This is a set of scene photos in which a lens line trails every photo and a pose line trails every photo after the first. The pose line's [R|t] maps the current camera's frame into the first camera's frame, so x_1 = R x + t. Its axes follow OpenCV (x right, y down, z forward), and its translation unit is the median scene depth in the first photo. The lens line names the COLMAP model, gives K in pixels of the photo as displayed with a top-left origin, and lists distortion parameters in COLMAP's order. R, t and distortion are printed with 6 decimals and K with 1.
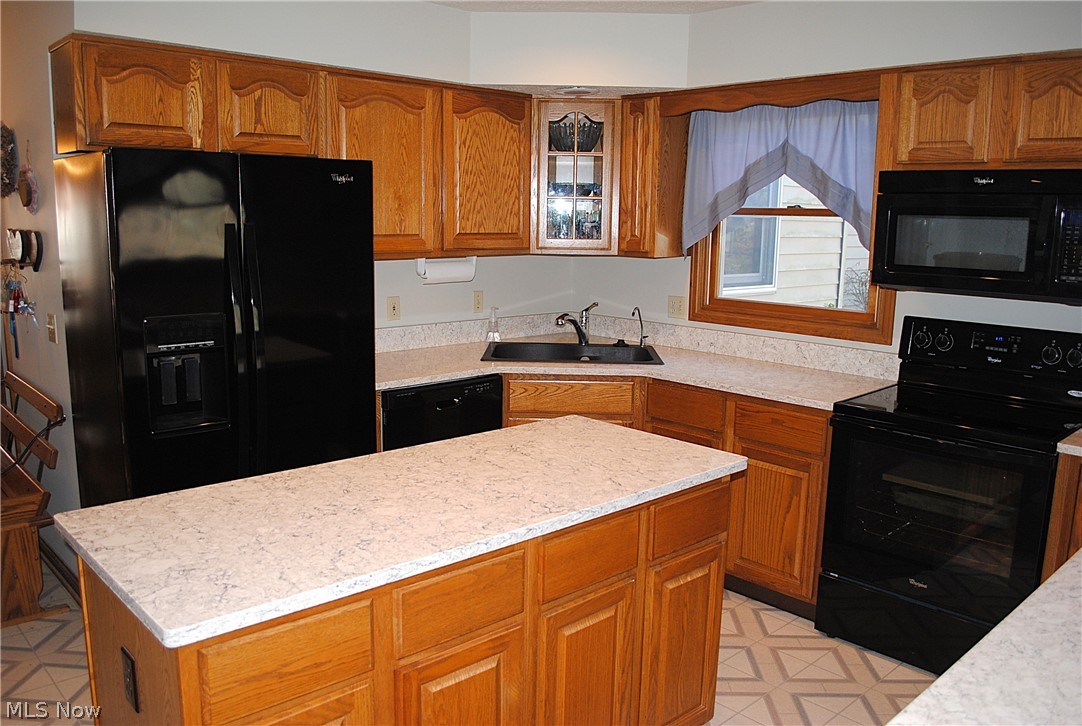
lens RADIAL K [[853.7, 0, 547.6], [0, 853.7, 366.7], [0, 0, 1]] dist [-0.076949, 0.002451]
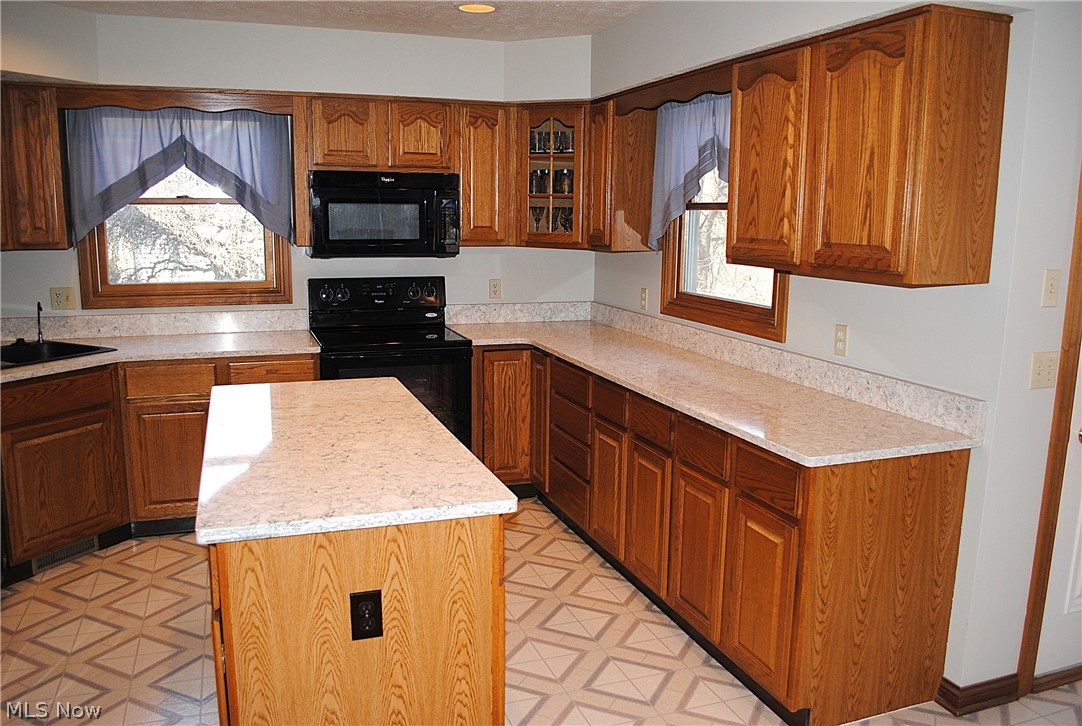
lens RADIAL K [[853.7, 0, 541.0], [0, 853.7, 367.1], [0, 0, 1]] dist [-0.076949, 0.002451]
pose [[0.399449, -0.174949, 0.899907, -0.605748], [0.152876, 0.980589, 0.122776, -0.029459], [-0.903919, 0.088532, 0.418441, 0.111624]]
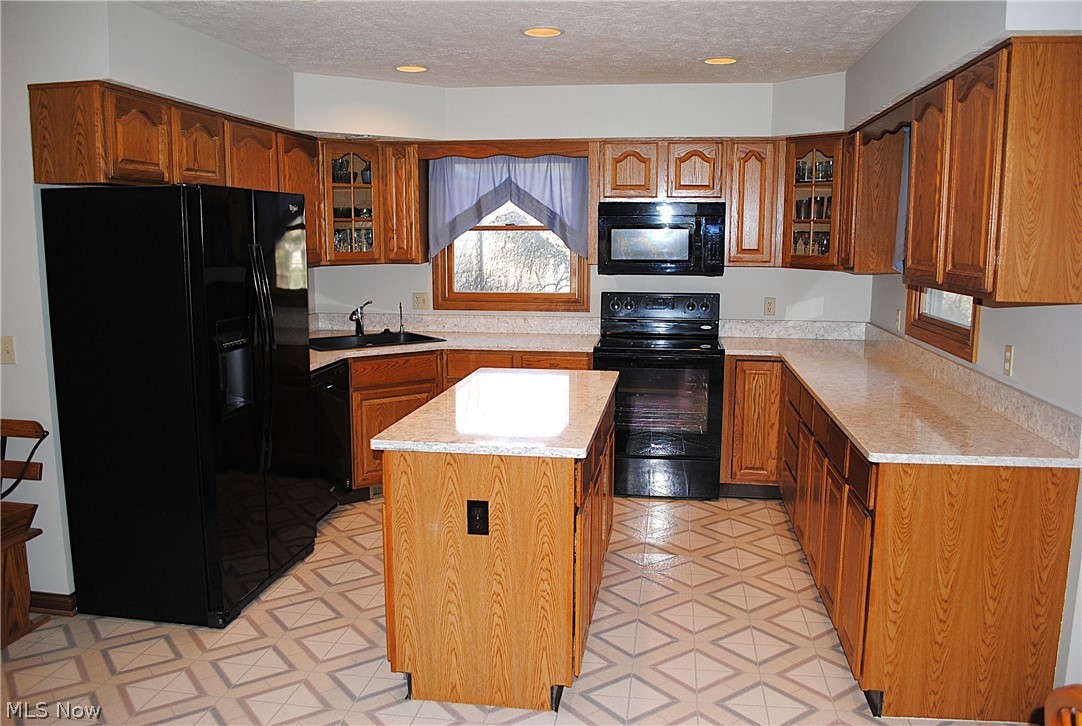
lens RADIAL K [[853.7, 0, 547.8], [0, 853.7, 364.1], [0, 0, 1]] dist [-0.076949, 0.002451]
pose [[0.786370, -0.107927, 0.608254, -0.599094], [0.117912, 0.992741, 0.023710, 0.022384], [-0.606398, 0.053076, 0.793388, -0.191818]]
